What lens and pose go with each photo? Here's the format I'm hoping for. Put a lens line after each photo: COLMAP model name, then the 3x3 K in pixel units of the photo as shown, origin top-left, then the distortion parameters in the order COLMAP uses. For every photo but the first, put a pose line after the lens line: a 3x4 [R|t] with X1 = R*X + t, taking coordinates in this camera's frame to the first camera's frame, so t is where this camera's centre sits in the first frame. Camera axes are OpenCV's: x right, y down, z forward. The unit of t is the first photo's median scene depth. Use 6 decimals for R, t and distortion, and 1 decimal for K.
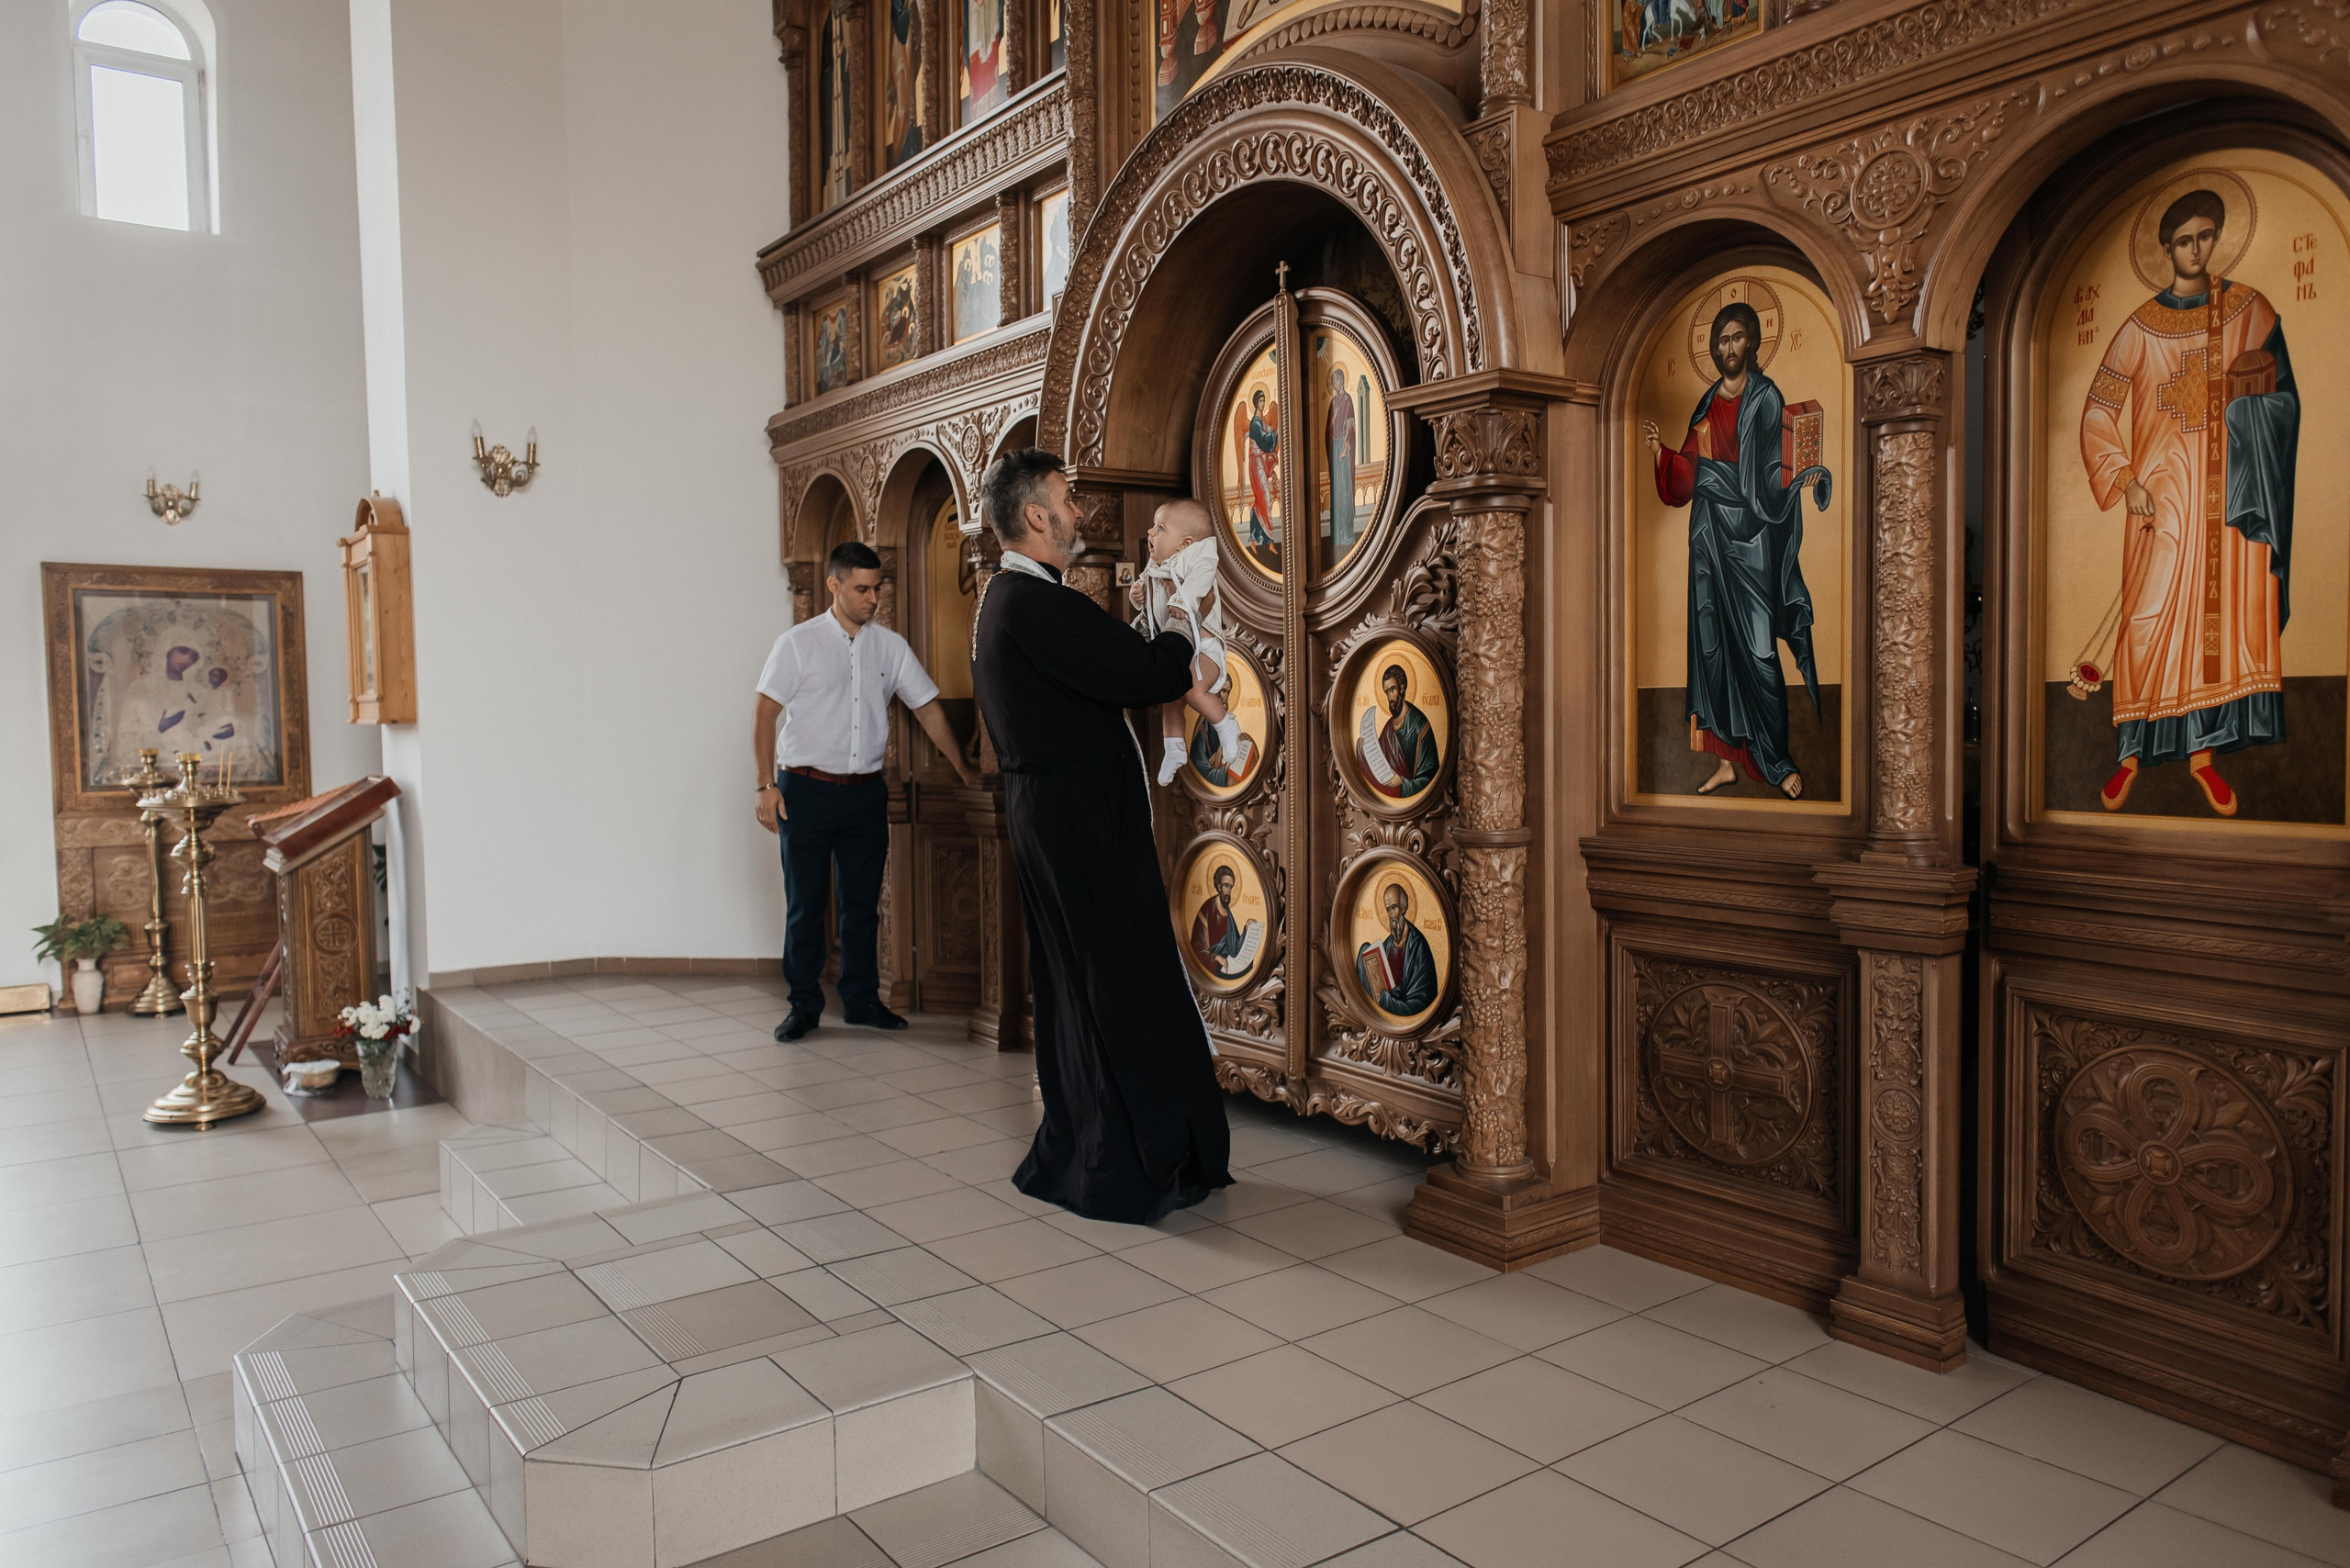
lens RADIAL K [[1598.2, 0, 1182.9], [0, 1598.2, 794.2], [0, 0, 1]] dist [0.006722, -0.019906]
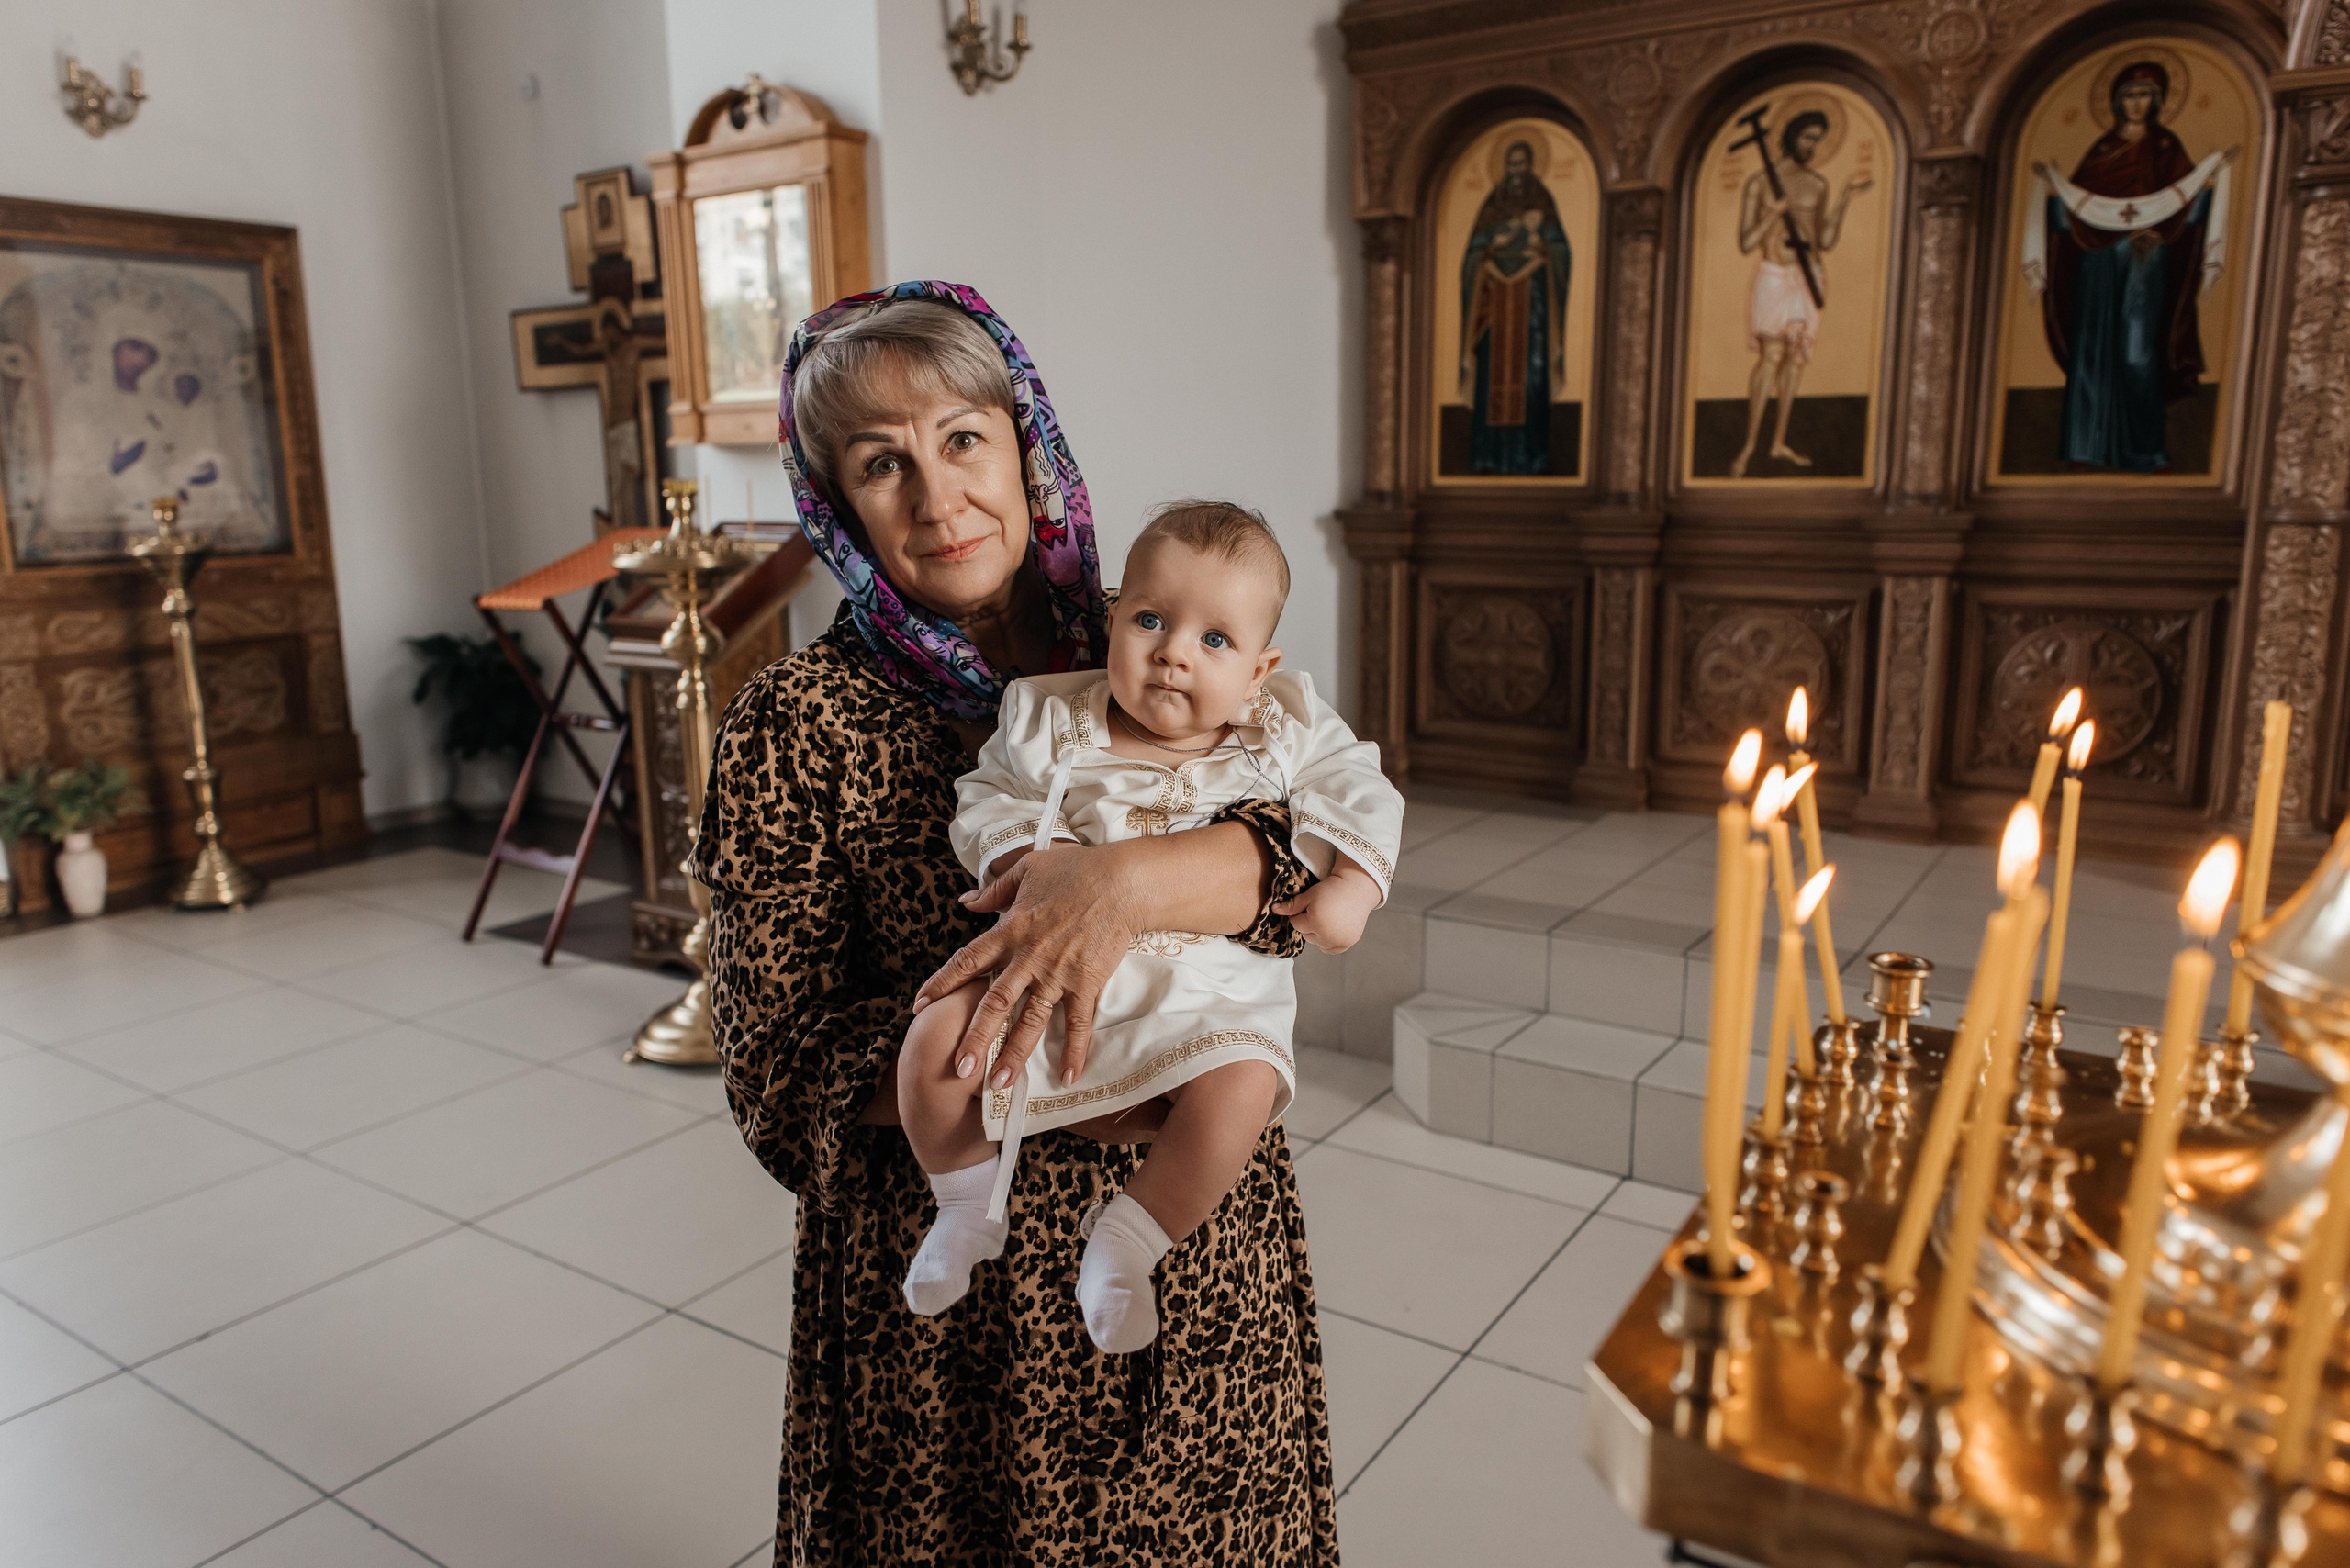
lens RADIAL K [[1598.2, 0, 1182.9], [0, 1598.2, 794.2], [0, 0, 1]] dist [0.006722, -0.019906]
pose [[0.940330, -0.076365, 0.331583, -1.003027], [0.027602, 0.988398, 0.149355, 0.008726], [-0.339141, -0.131290, 0.931529, 0.526682]]
